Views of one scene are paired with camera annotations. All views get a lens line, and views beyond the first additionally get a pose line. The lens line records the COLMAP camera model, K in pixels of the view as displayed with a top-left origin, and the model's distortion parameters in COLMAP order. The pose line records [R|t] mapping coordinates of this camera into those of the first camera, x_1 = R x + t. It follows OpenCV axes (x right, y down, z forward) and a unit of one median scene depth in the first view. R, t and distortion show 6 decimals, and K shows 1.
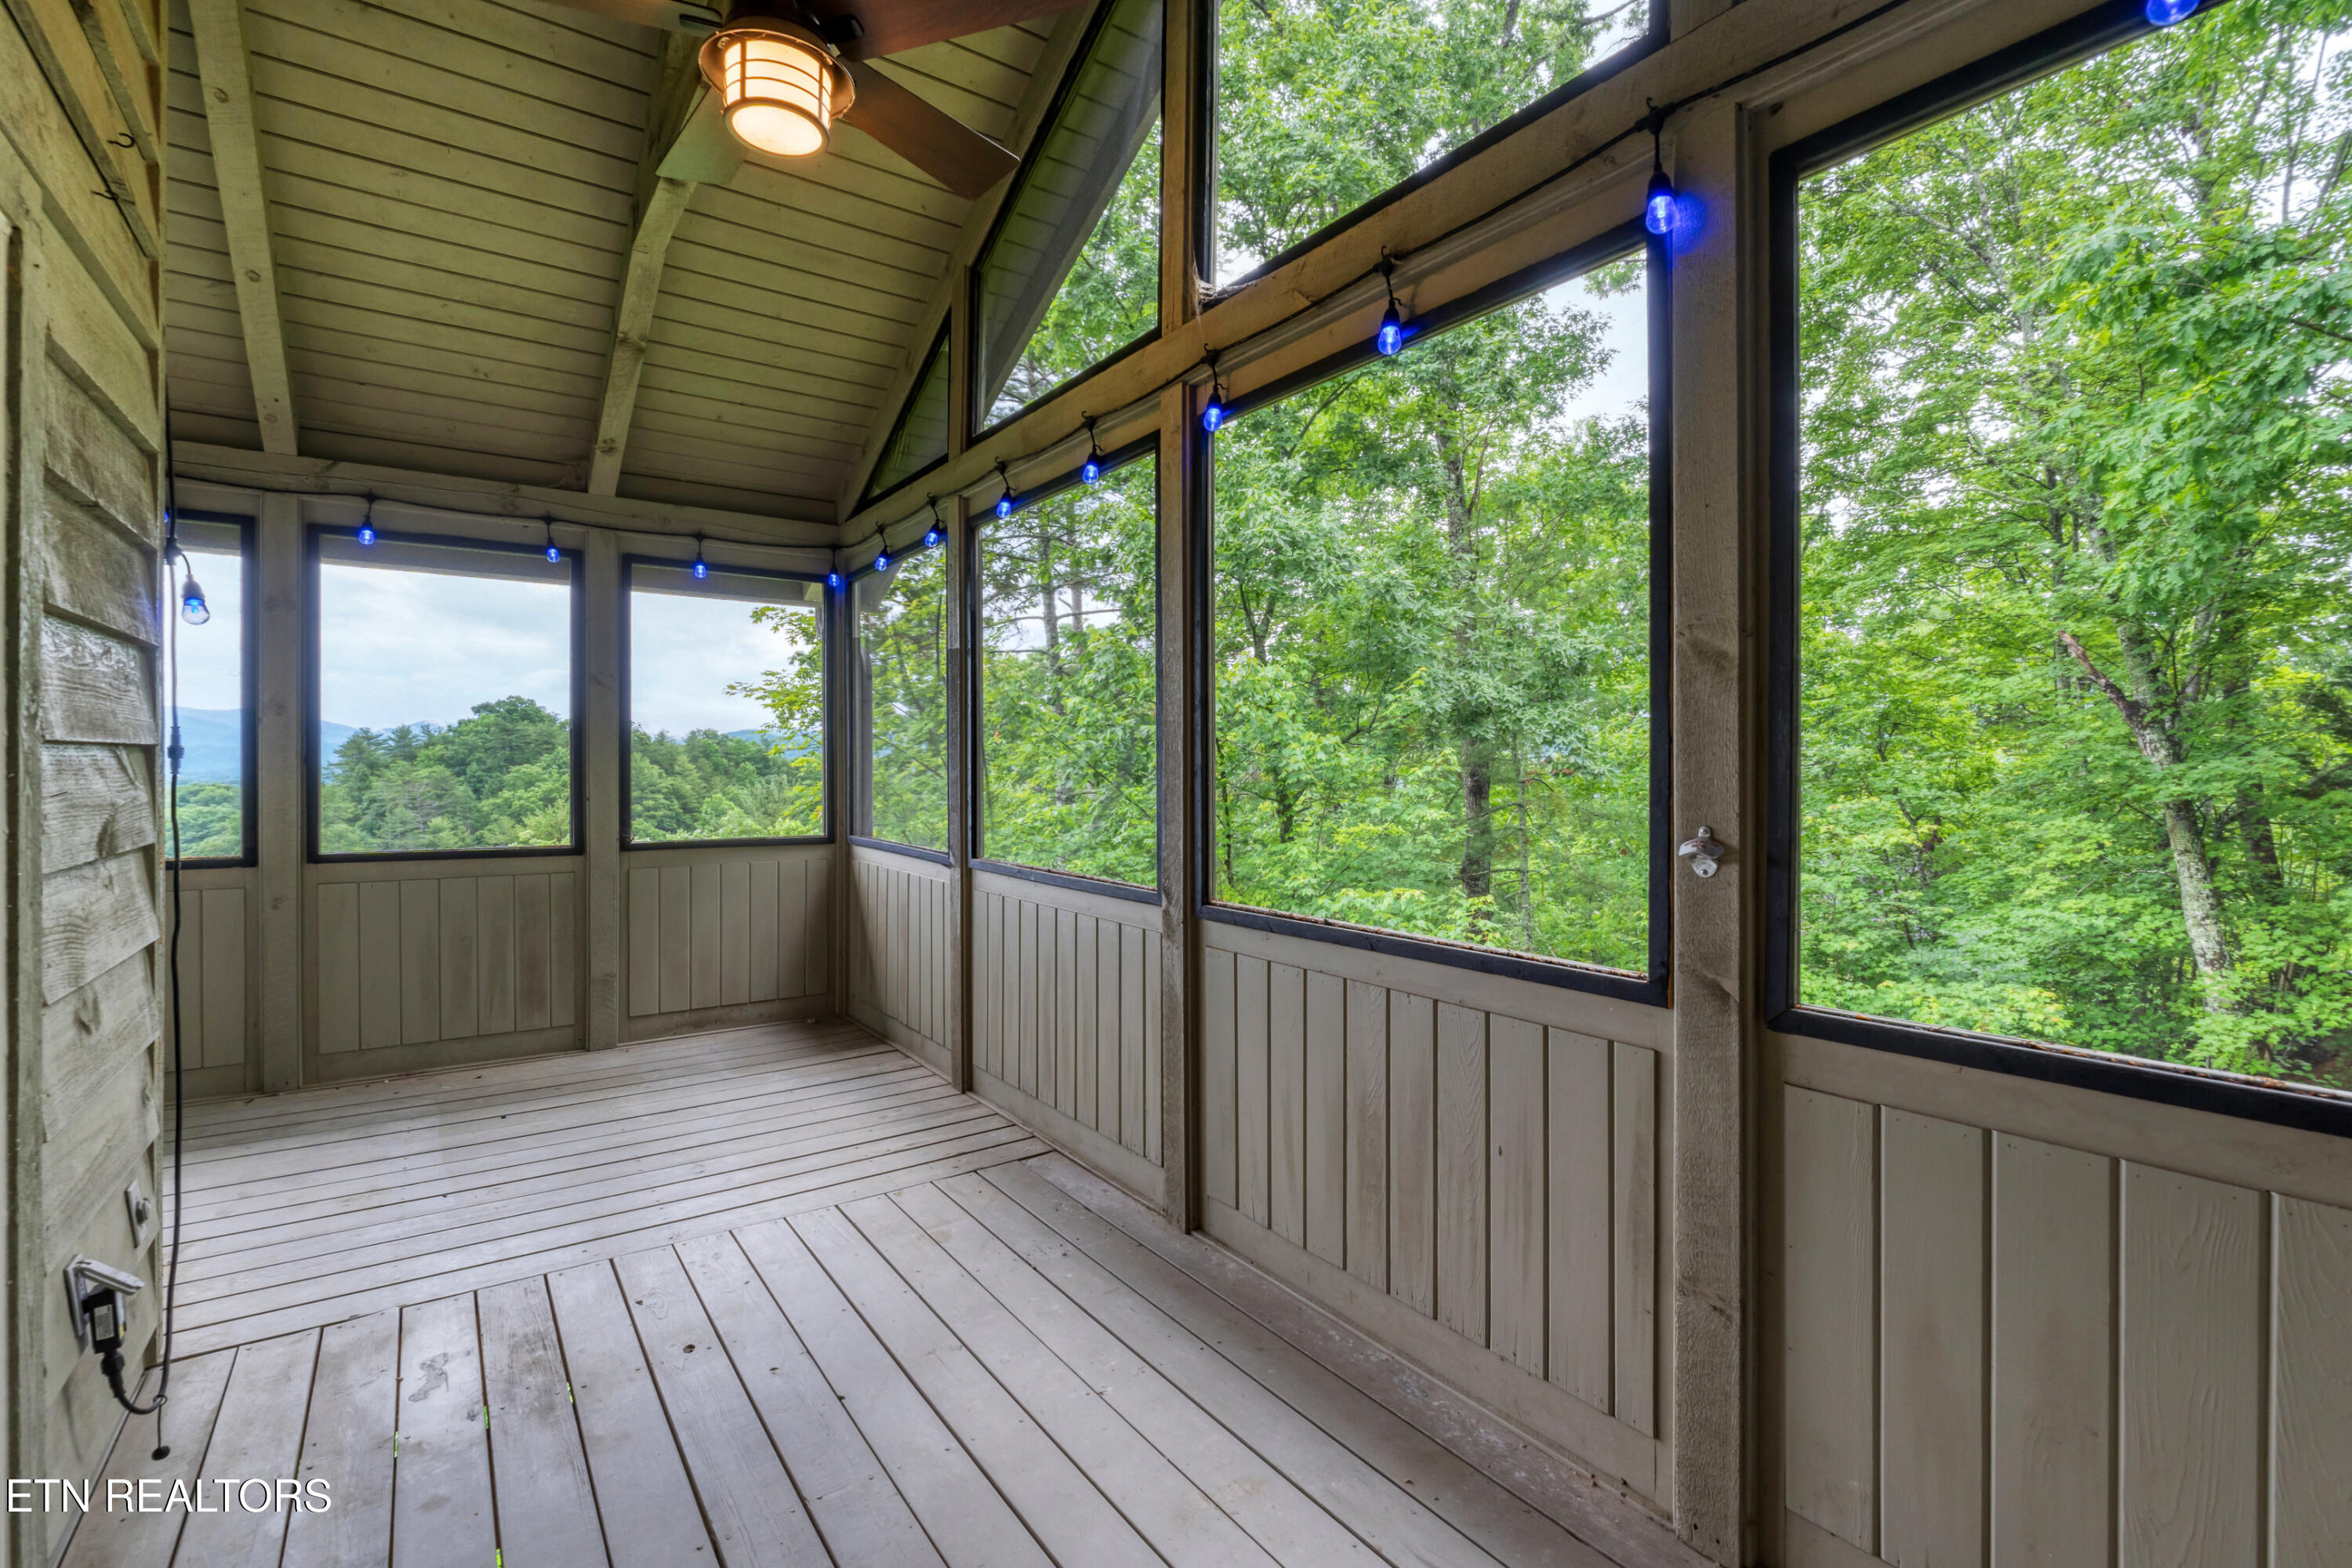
lens RADIAL K [[1065.8, 0, 1176.5], [0, 1065.8, 779.7], [0, 0, 1]] dist [-0.003319, -0.000993]
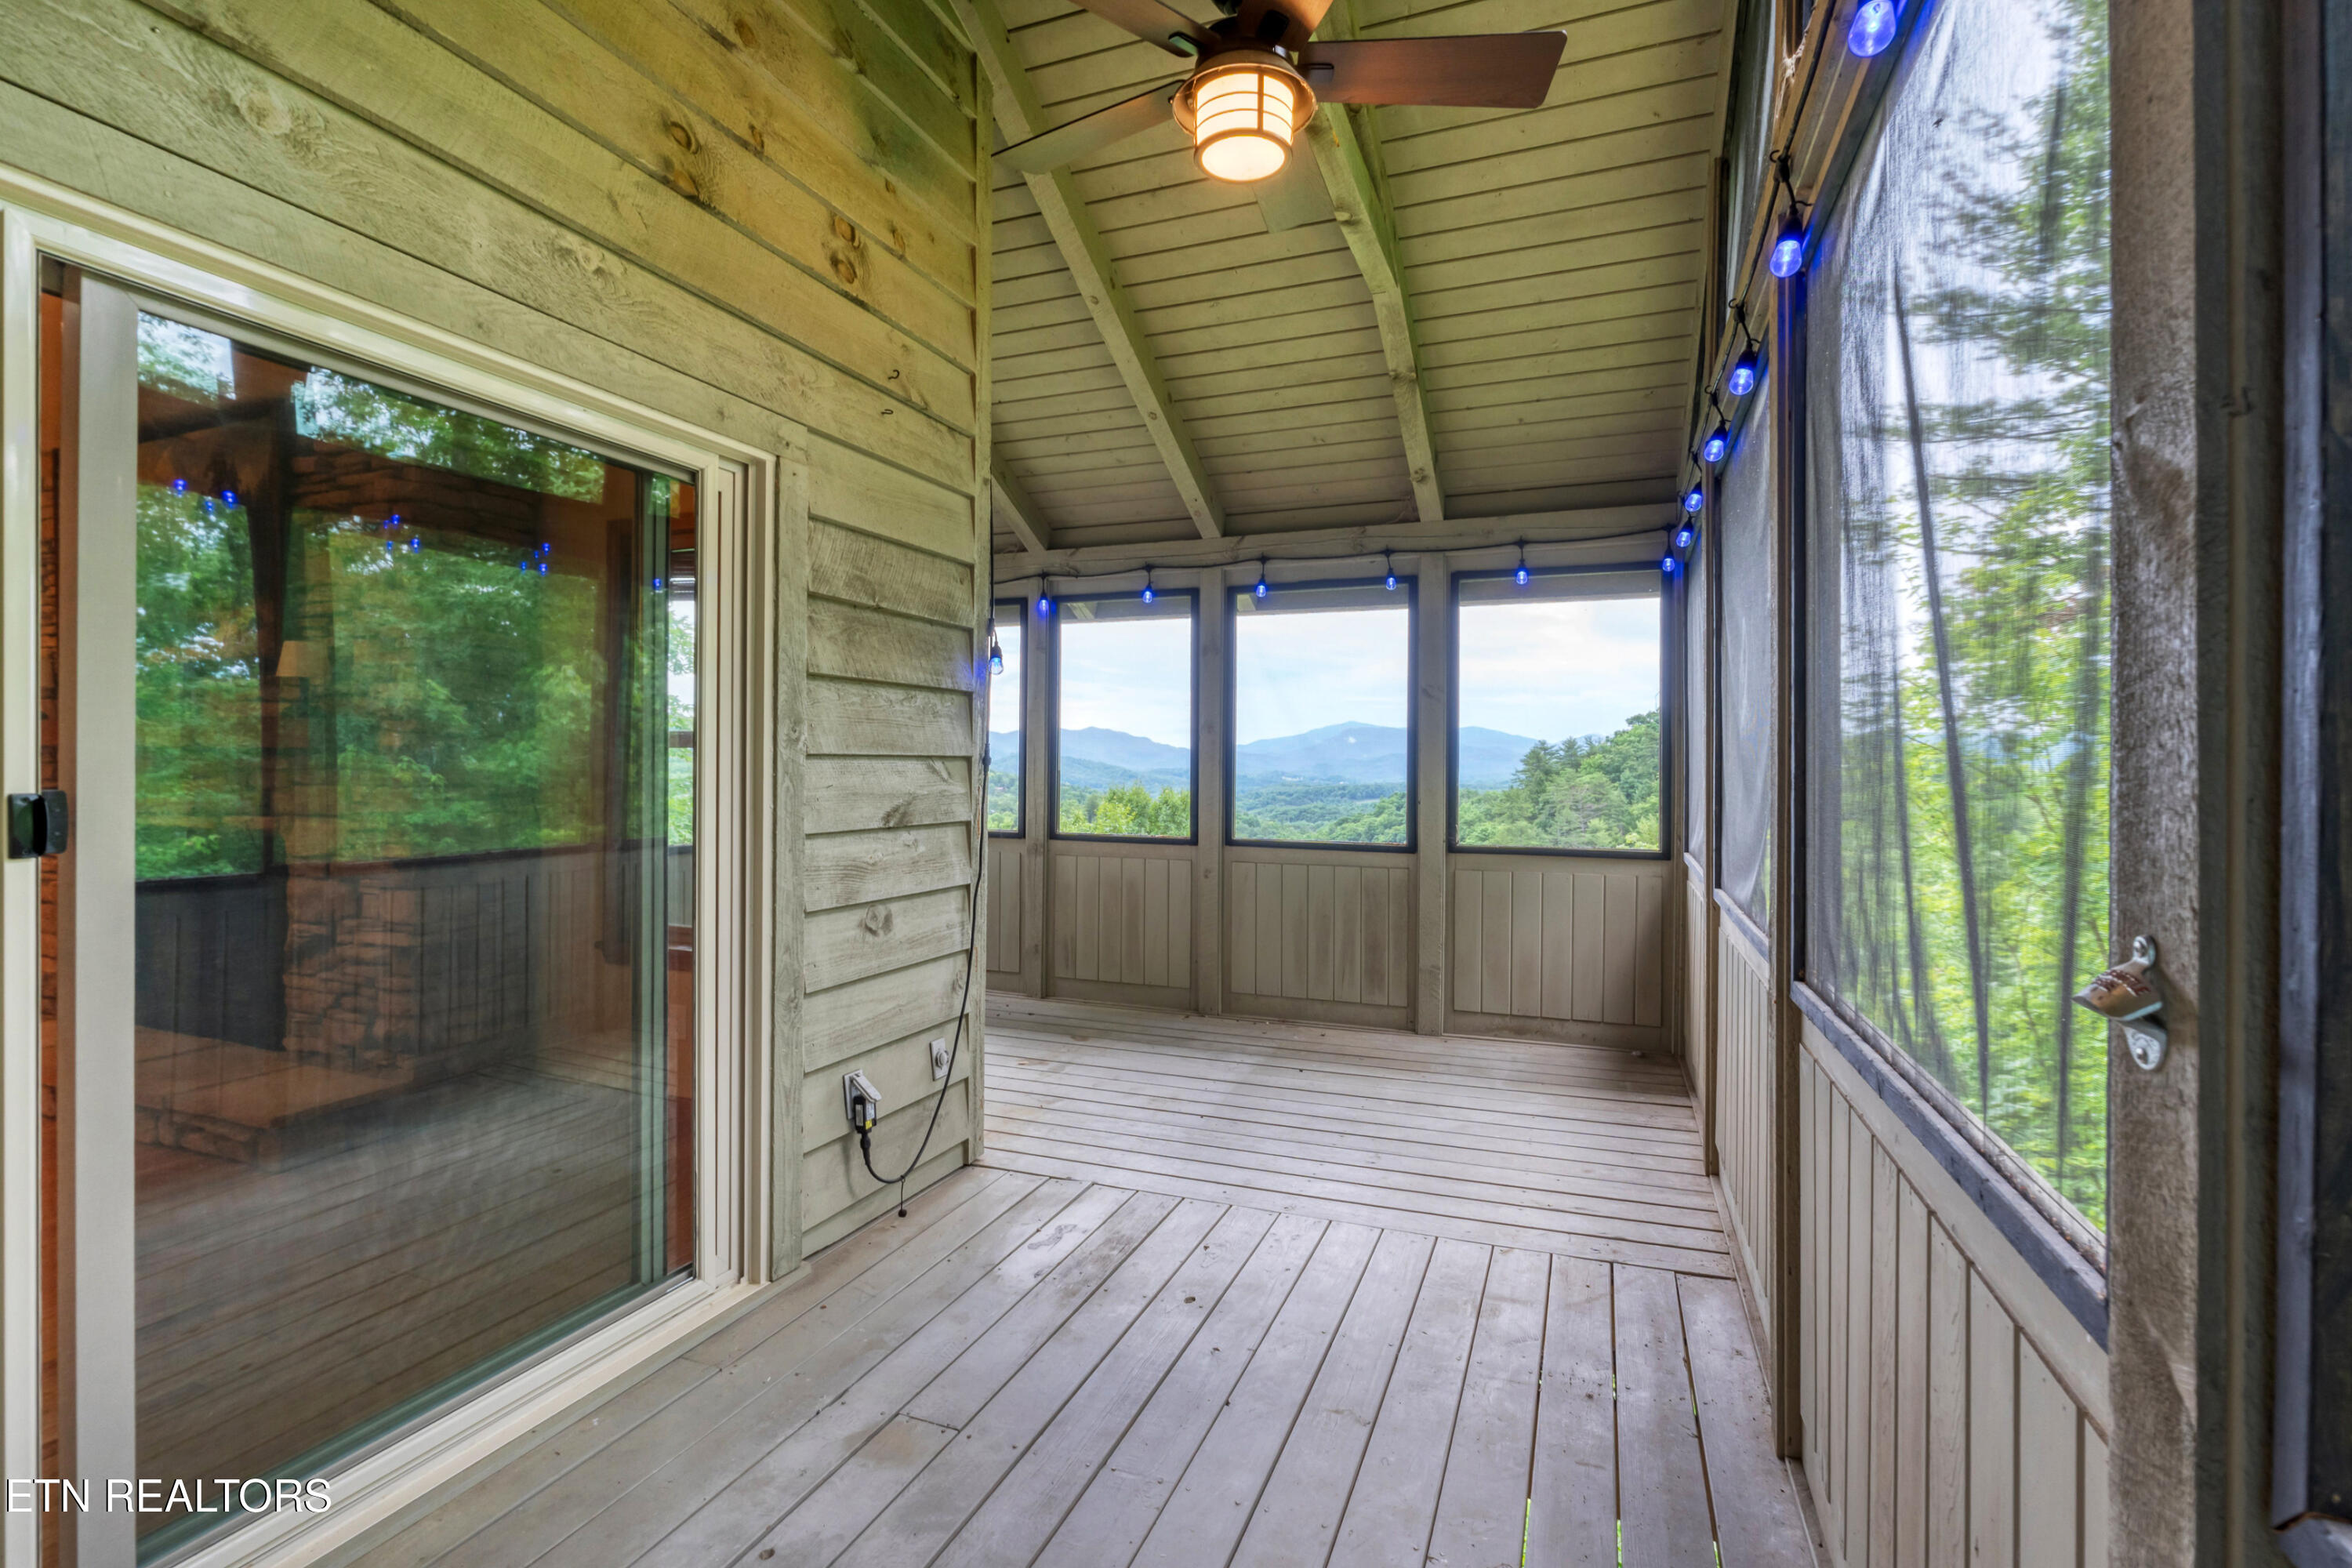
lens RADIAL K [[1080.9, 0, 1176.0], [0, 1080.9, 784.0], [0, 0, 1]] dist [-0.000508, -0.000216]
pose [[0.553961, 0.011656, -0.832461, 0.269512], [-0.014152, 0.999889, 0.004584, -0.003016], [0.832422, 0.009242, 0.554065, 0.210857]]
